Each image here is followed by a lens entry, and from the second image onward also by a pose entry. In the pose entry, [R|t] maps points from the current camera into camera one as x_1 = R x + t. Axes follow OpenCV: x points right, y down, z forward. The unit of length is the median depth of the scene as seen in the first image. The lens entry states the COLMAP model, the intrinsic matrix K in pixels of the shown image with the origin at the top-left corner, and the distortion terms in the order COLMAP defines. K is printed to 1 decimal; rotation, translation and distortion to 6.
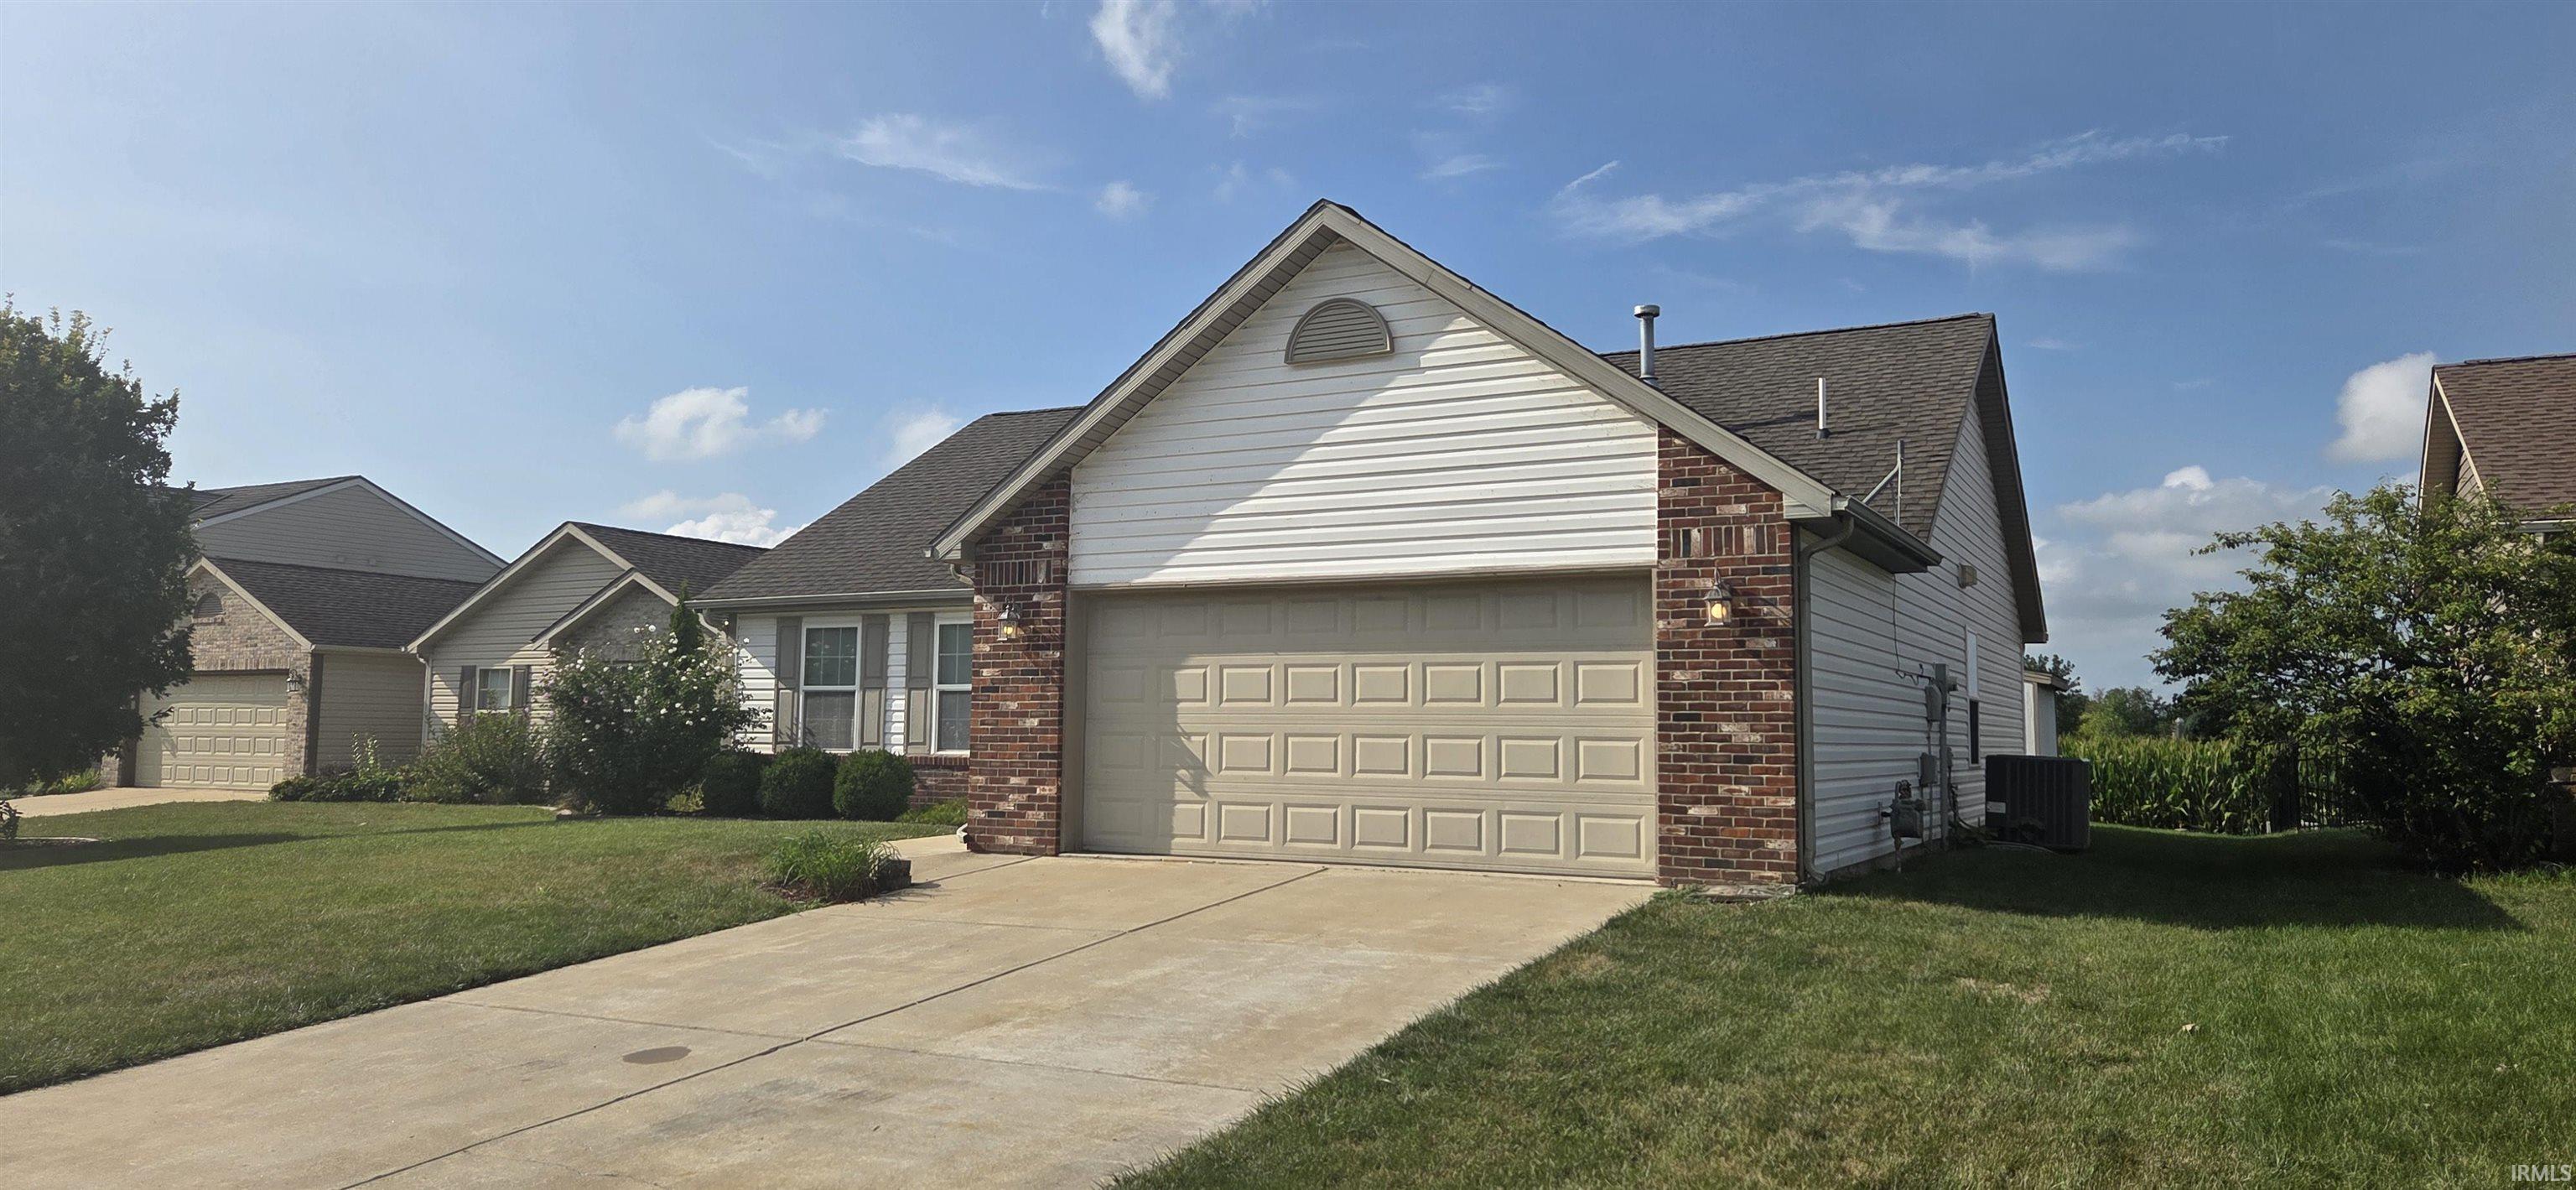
lens RADIAL K [[1684.4, 0, 1285.8], [0, 1684.4, 586.5], [0, 0, 1]] dist [0.068421, -0.001304]
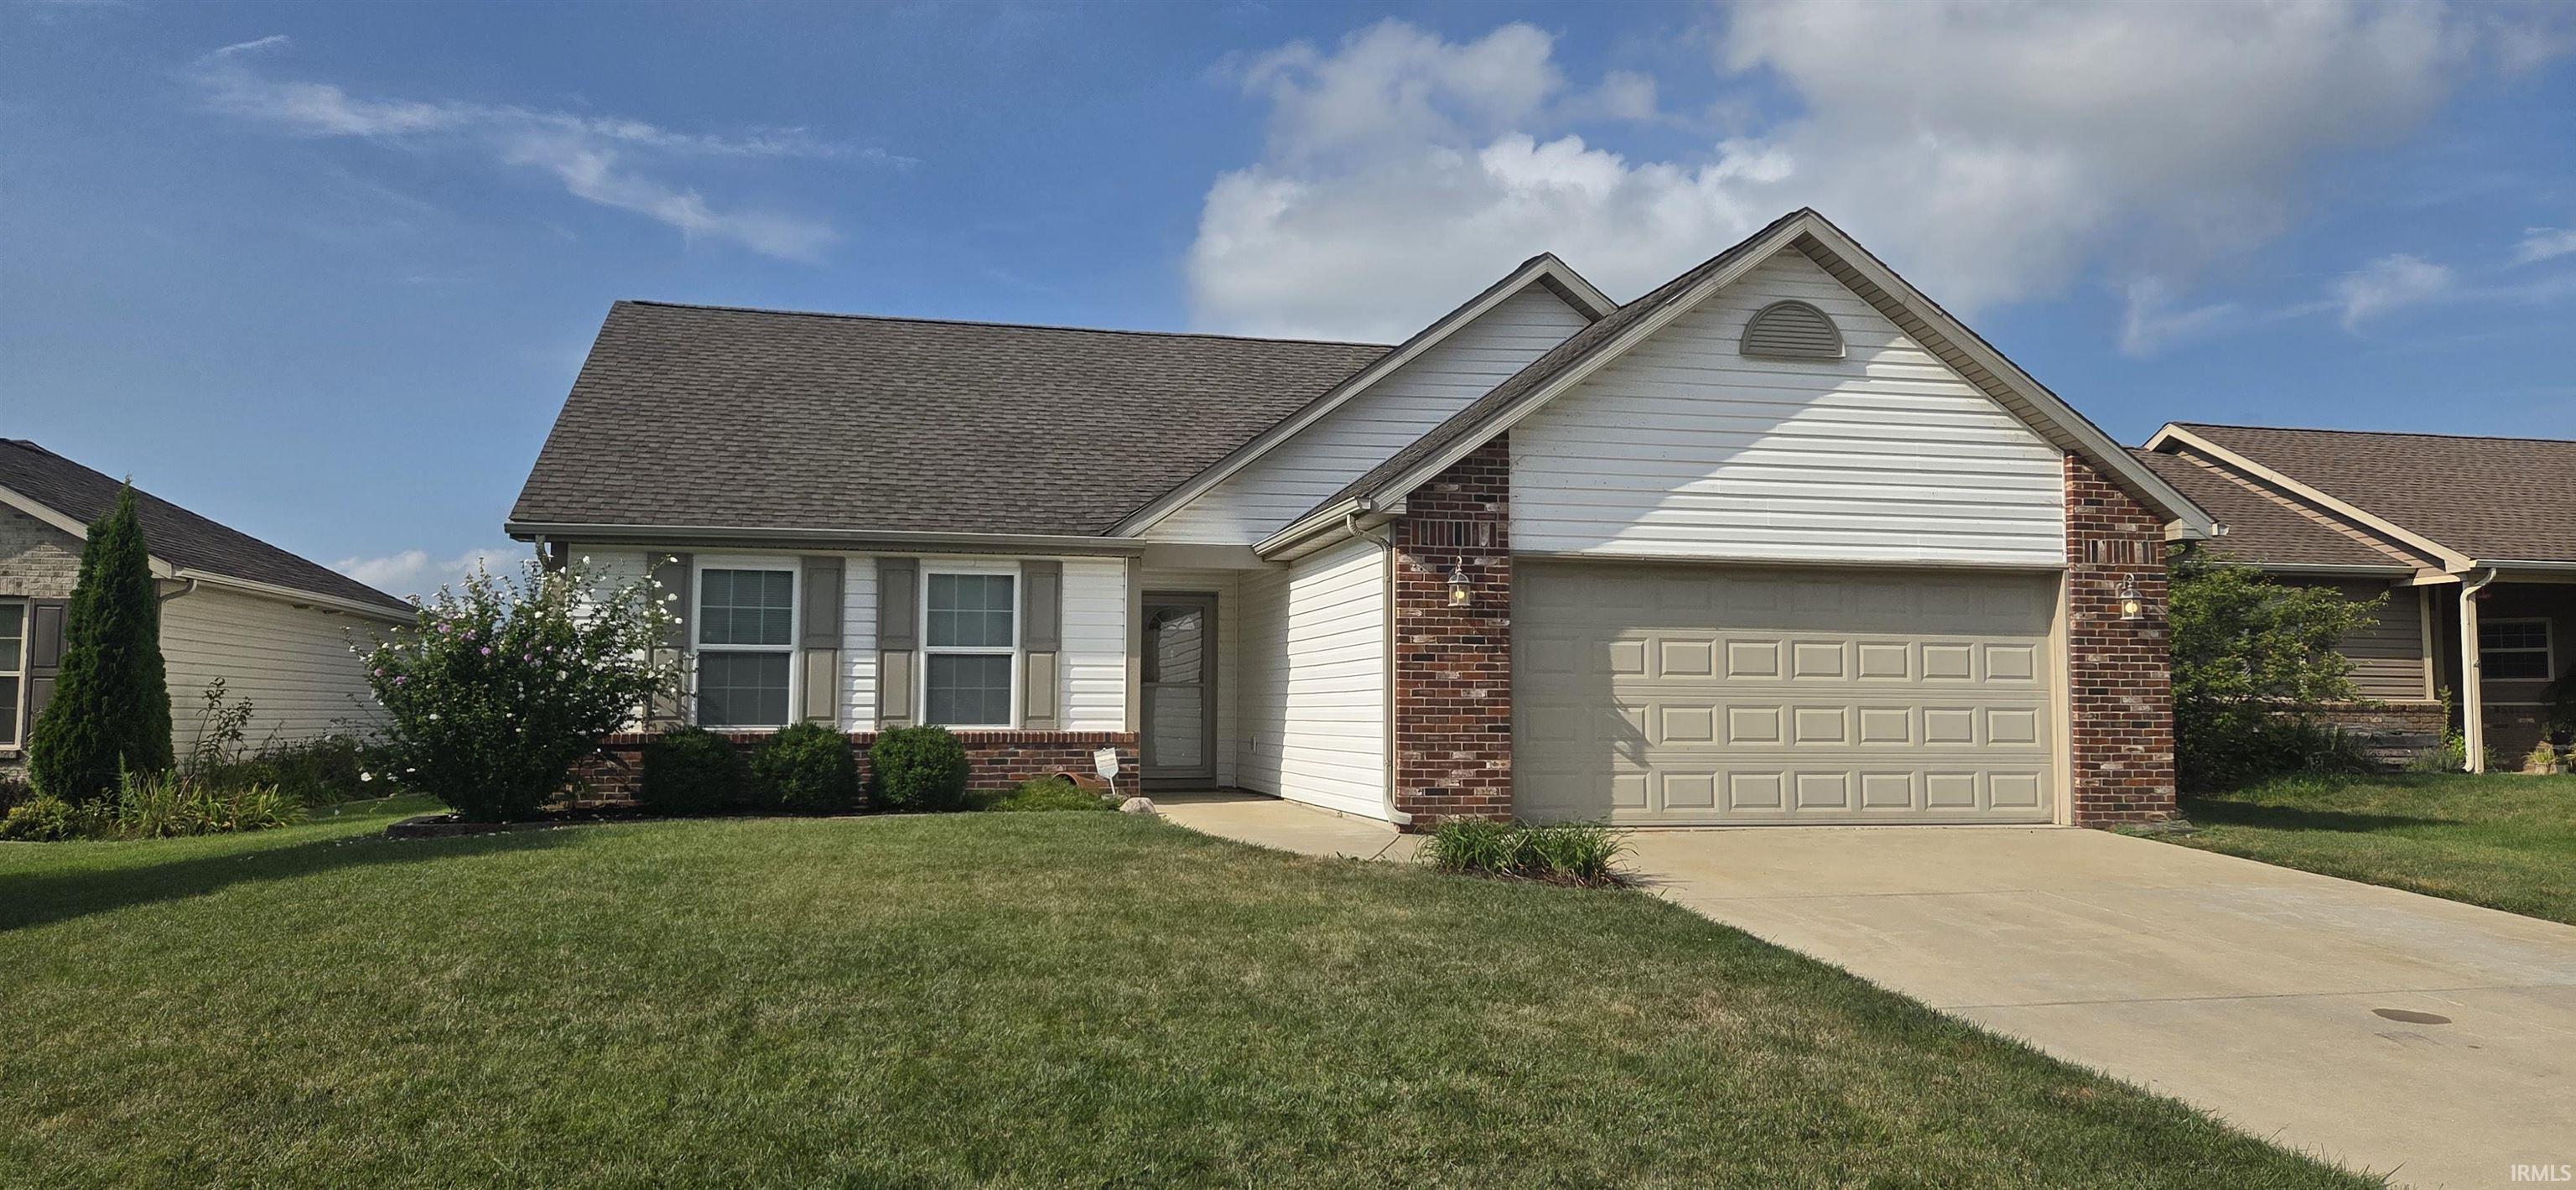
lens RADIAL K [[1684.4, 0, 1284.3], [0, 1684.4, 593.2], [0, 0, 1]] dist [0.068421, -0.001304]
pose [[0.755396, 0.038954, 0.654110, -0.881249], [-0.054395, 0.998514, 0.003354, 0.028308], [-0.653007, -0.038114, 0.756392, 0.373351]]
